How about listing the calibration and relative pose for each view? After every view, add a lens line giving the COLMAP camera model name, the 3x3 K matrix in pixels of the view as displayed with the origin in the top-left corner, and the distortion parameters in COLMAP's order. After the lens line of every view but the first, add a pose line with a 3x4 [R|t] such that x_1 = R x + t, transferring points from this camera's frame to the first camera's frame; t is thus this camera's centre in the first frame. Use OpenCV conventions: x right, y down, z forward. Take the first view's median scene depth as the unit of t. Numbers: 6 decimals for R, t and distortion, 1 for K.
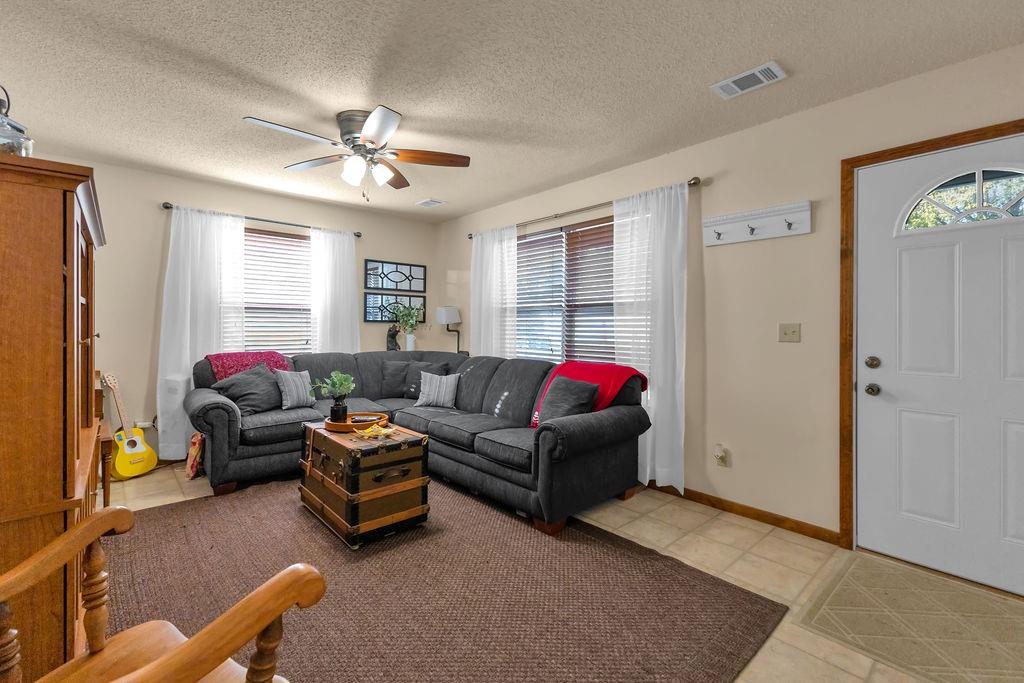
lens RADIAL K [[444.7, 0, 498.5], [0, 444.7, 328.1], [0, 0, 1]] dist [0.005062, -0.000645]
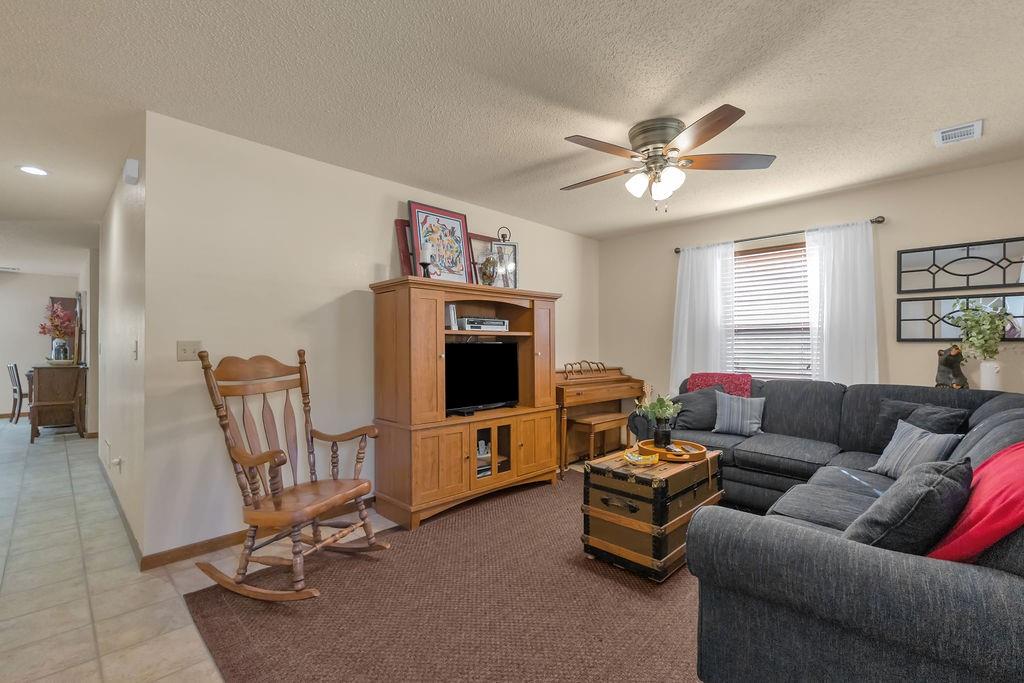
lens RADIAL K [[444.7, 0, 510.2], [0, 444.7, 345.2], [0, 0, 1]] dist [0.005062, -0.000645]
pose [[0.095726, -0.009371, -0.995364, 0.462145], [-0.001450, 0.999953, -0.009553, -0.000755], [0.995407, 0.002358, 0.095708, 0.454505]]
